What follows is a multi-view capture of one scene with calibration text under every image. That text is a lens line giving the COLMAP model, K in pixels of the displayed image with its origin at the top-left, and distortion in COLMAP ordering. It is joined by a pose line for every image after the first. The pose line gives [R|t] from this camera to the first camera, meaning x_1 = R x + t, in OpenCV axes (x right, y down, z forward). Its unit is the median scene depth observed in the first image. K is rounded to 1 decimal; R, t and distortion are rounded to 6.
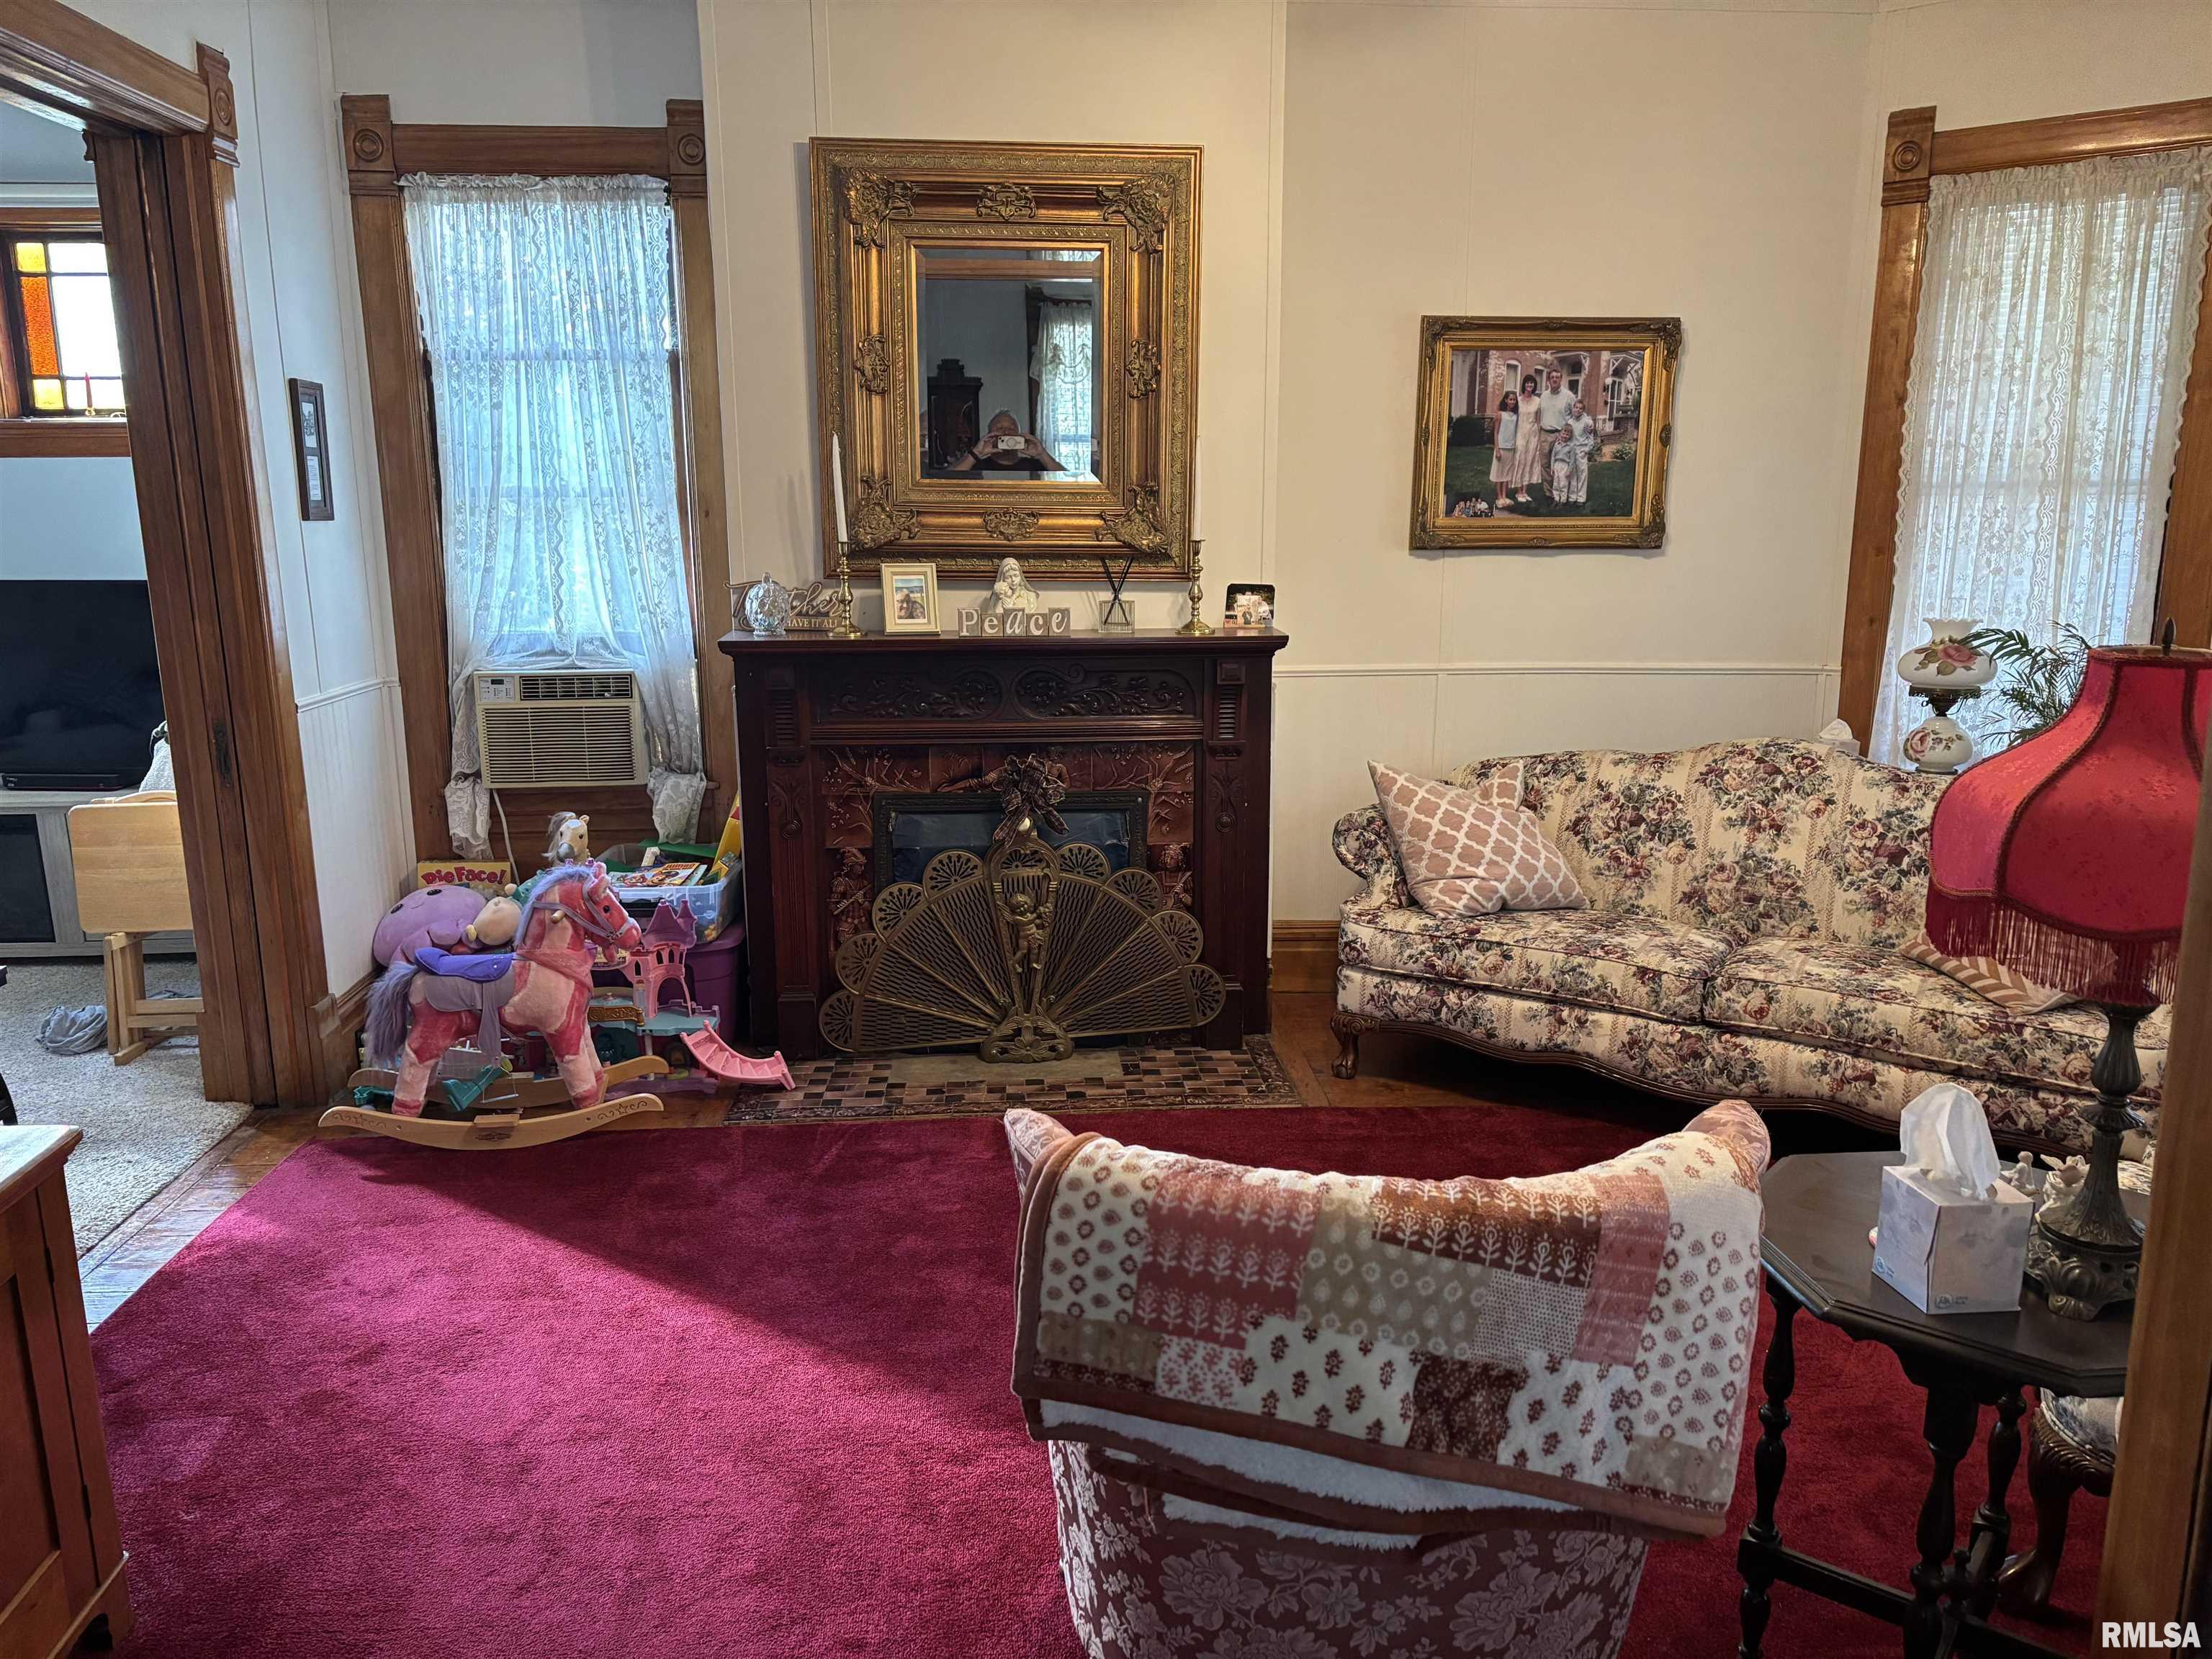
lens RADIAL K [[1675.1, 0, 1106.0], [0, 1675.1, 829.5], [0, 0, 1]] dist [0.041596, -0.028567]
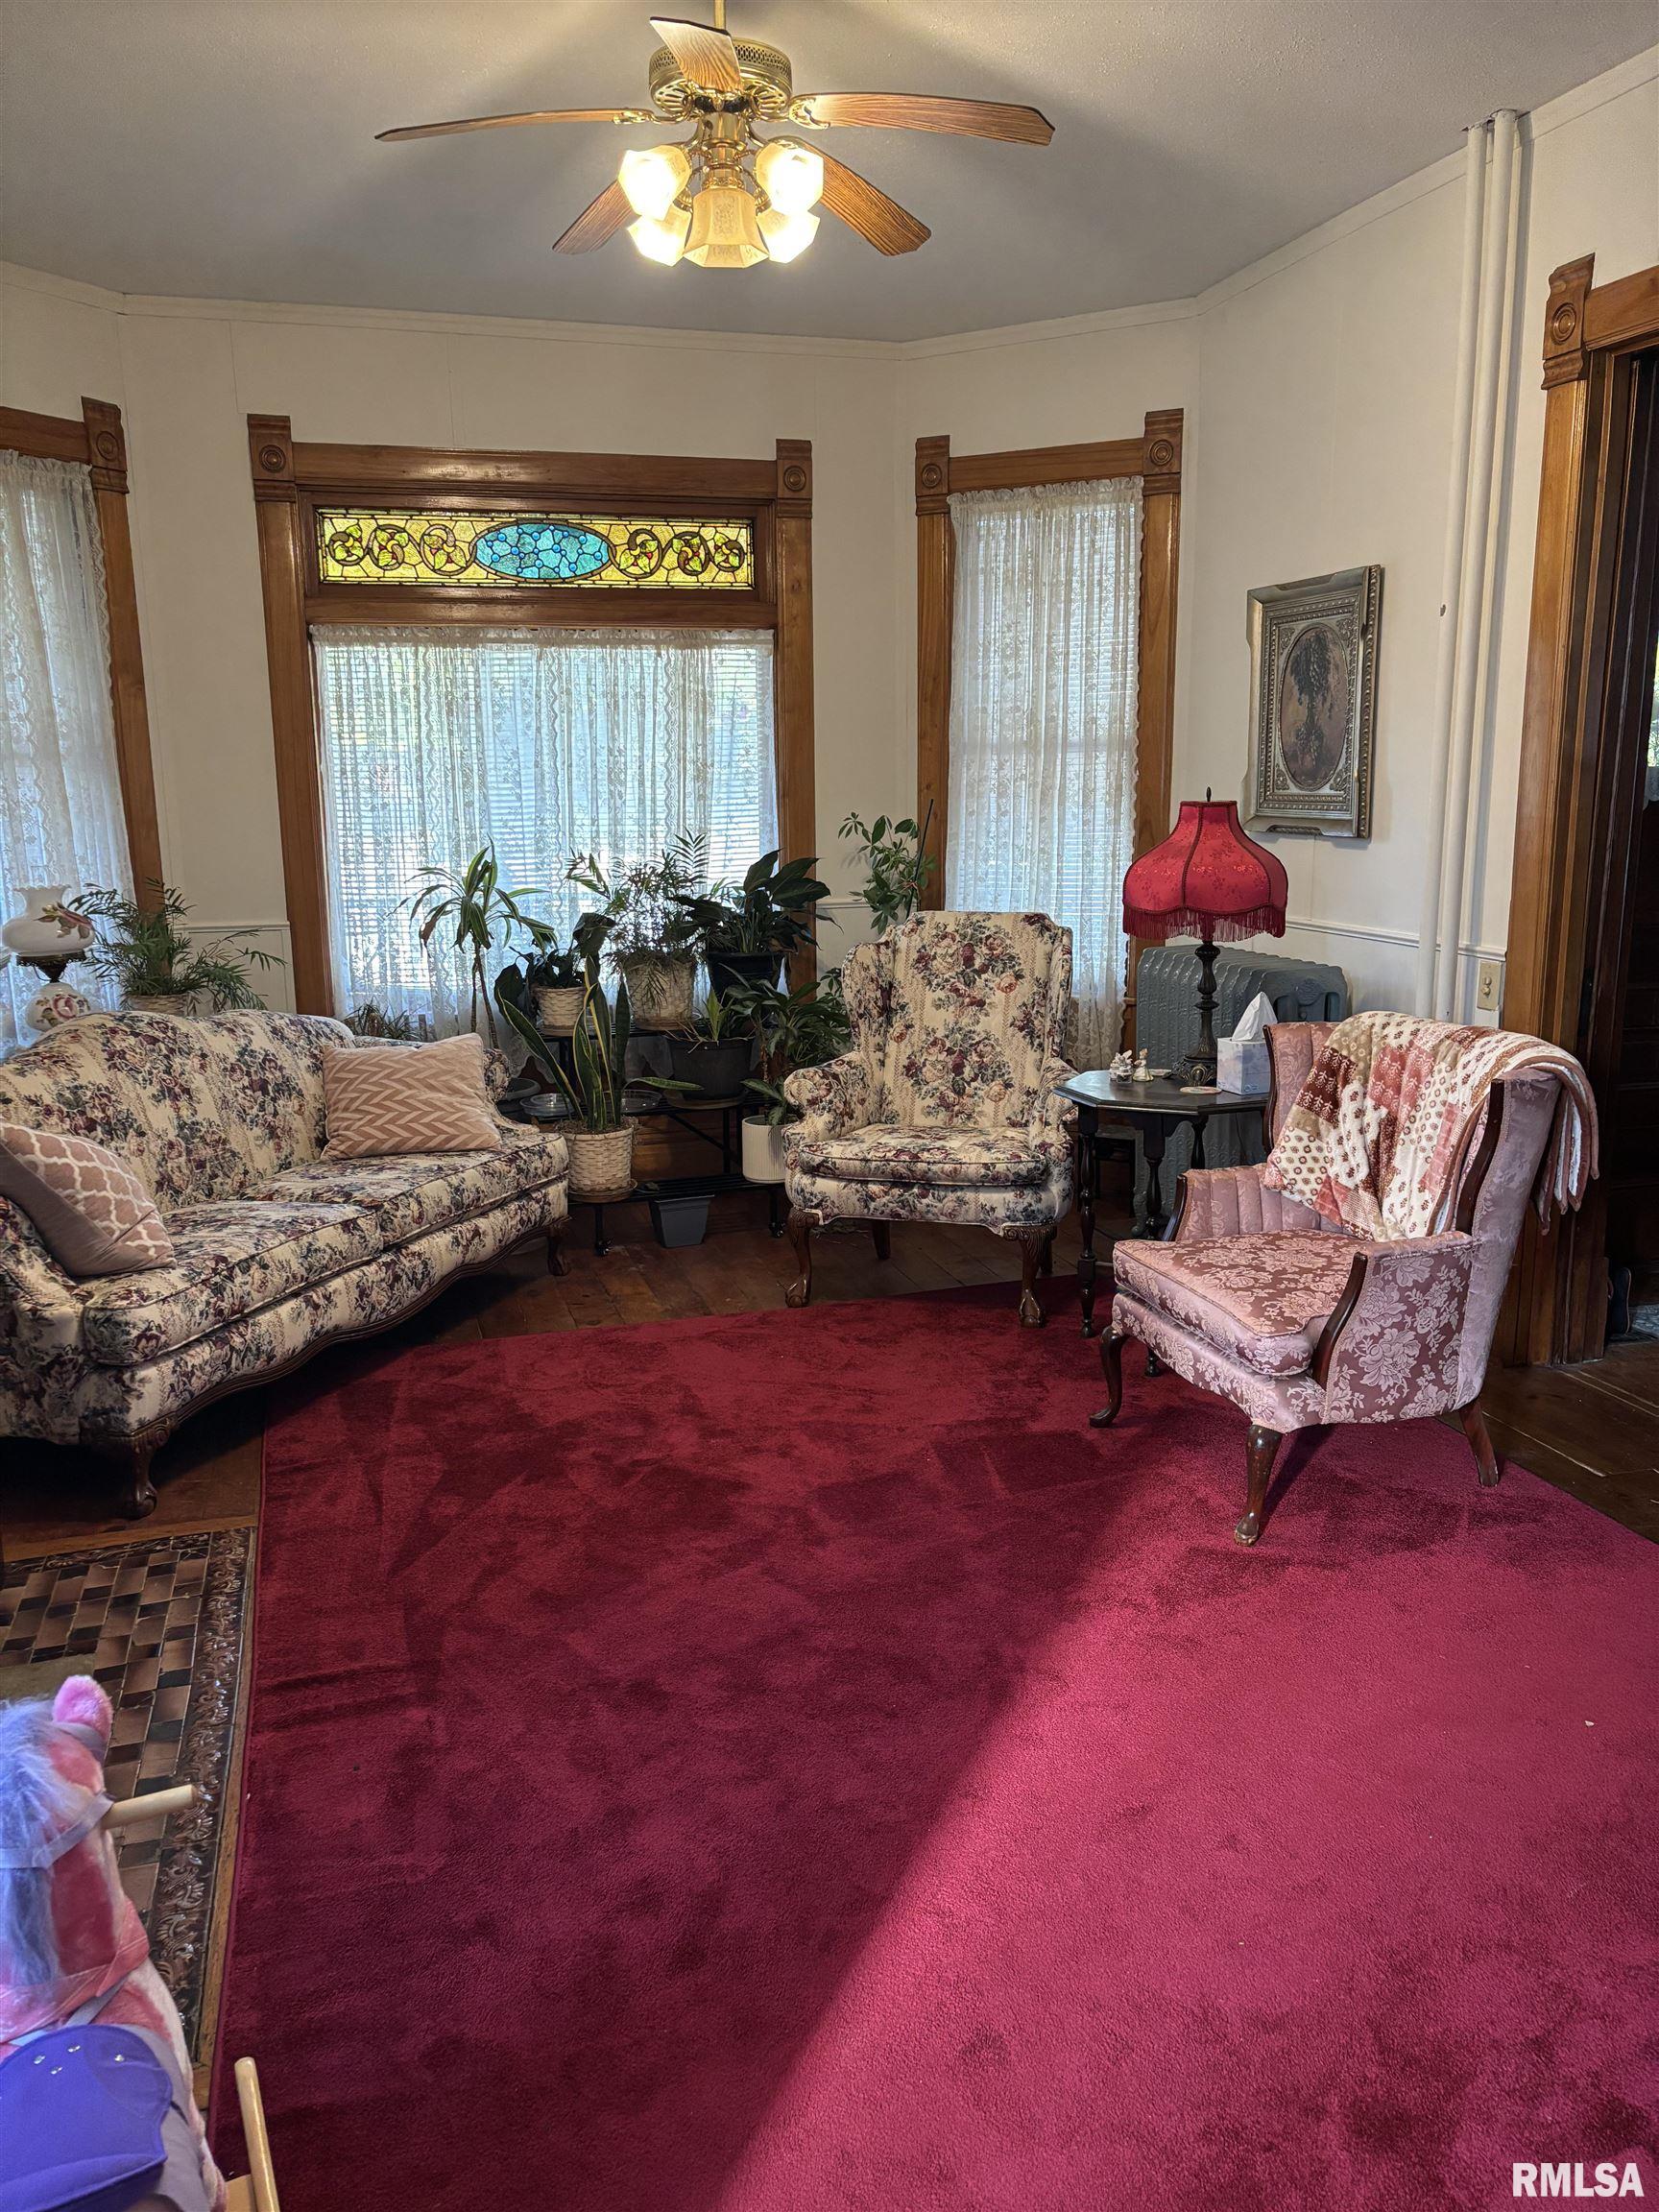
lens RADIAL K [[1675.1, 0, 832.1], [0, 1675.1, 1121.9], [0, 0, 1]] dist [0.041596, -0.028567]
pose [[-0.234543, -0.189643, 0.953428, -0.655158], [0.210530, 0.947600, 0.240274, -0.145177], [-0.949035, 0.257079, -0.182327, 0.833159]]
